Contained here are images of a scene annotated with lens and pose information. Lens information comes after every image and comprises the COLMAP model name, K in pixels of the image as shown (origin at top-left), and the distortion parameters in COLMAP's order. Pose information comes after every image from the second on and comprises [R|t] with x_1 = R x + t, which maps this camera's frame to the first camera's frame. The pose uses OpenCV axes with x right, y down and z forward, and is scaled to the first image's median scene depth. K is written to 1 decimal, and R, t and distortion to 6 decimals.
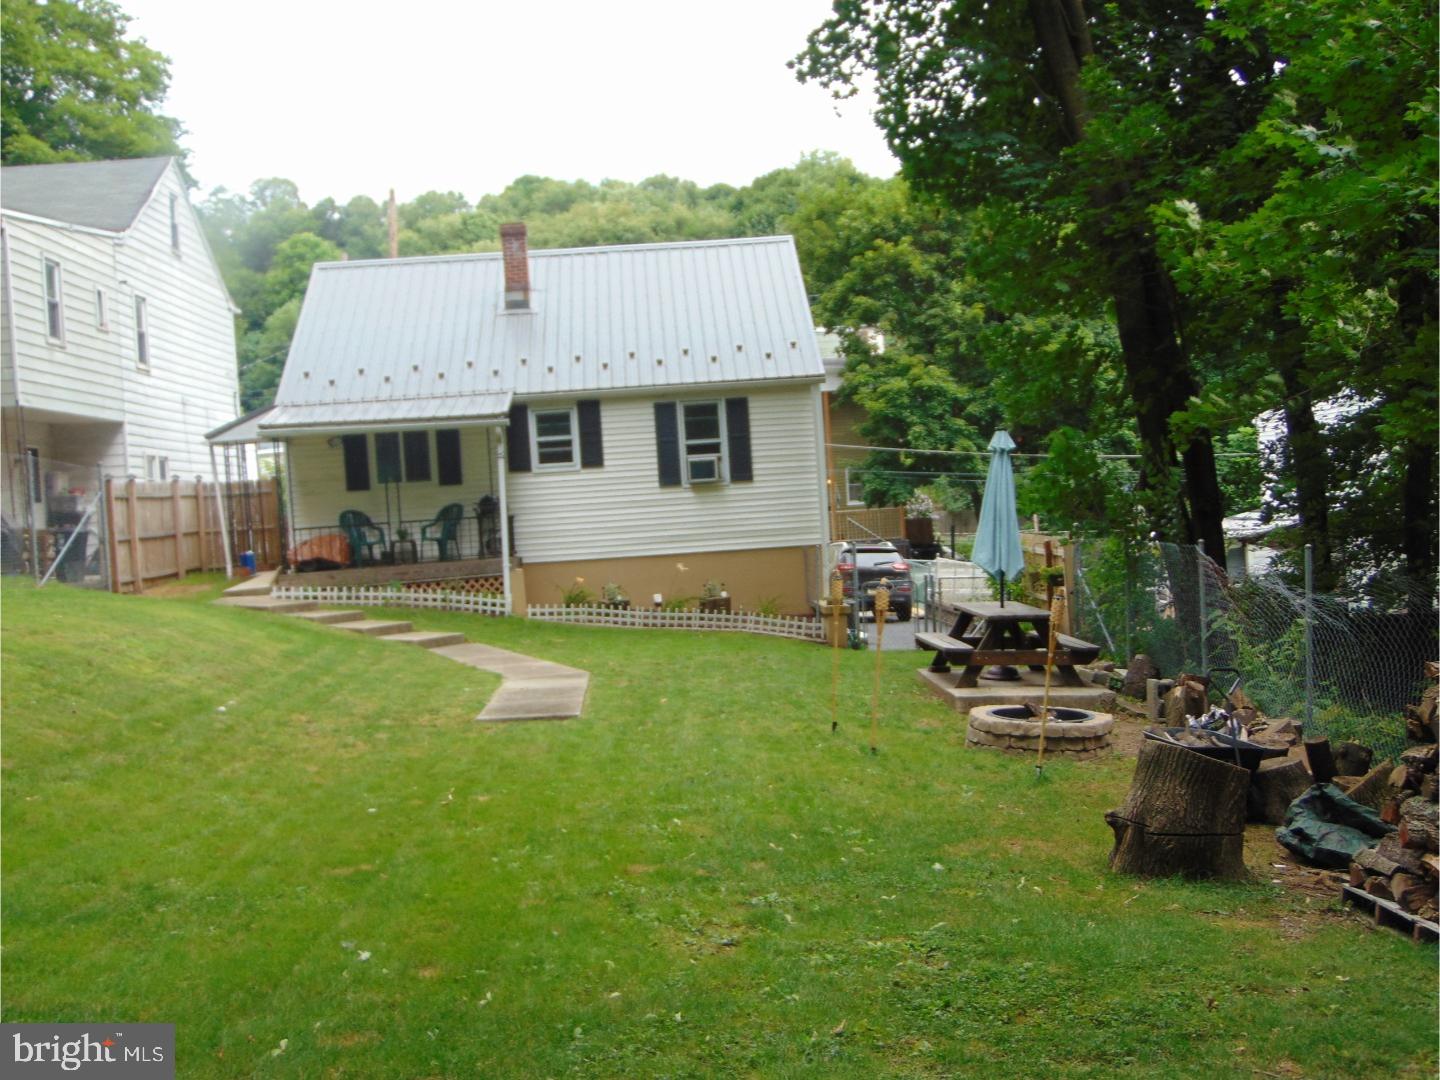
lens RADIAL K [[1634.4, 0, 720.0], [0, 1634.4, 540.0], [0, 0, 1]] dist [0.001030, 0.000128]
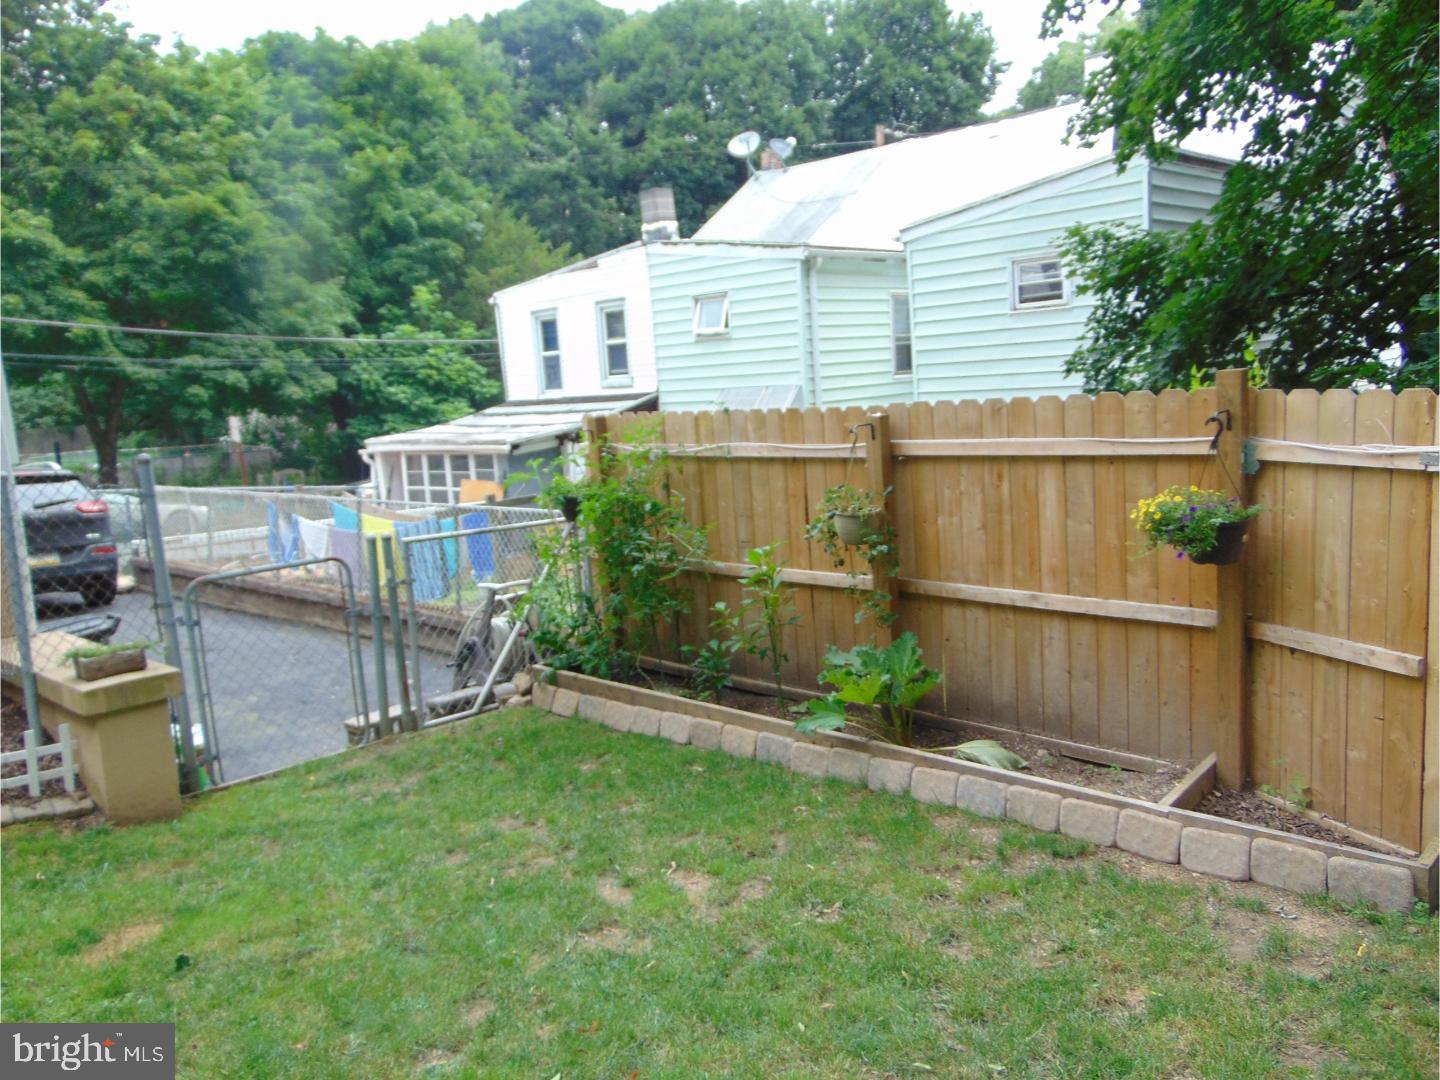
lens RADIAL K [[1056.3, 0, 720.0], [0, 1056.3, 540.0], [0, 0, 1]] dist [0.001563, 0.000200]
pose [[0.706952, -0.103799, 0.699603, 0.013028], [0.045987, 0.993825, 0.100982, 0.001646], [-0.705764, -0.039217, 0.707360, 0.581800]]
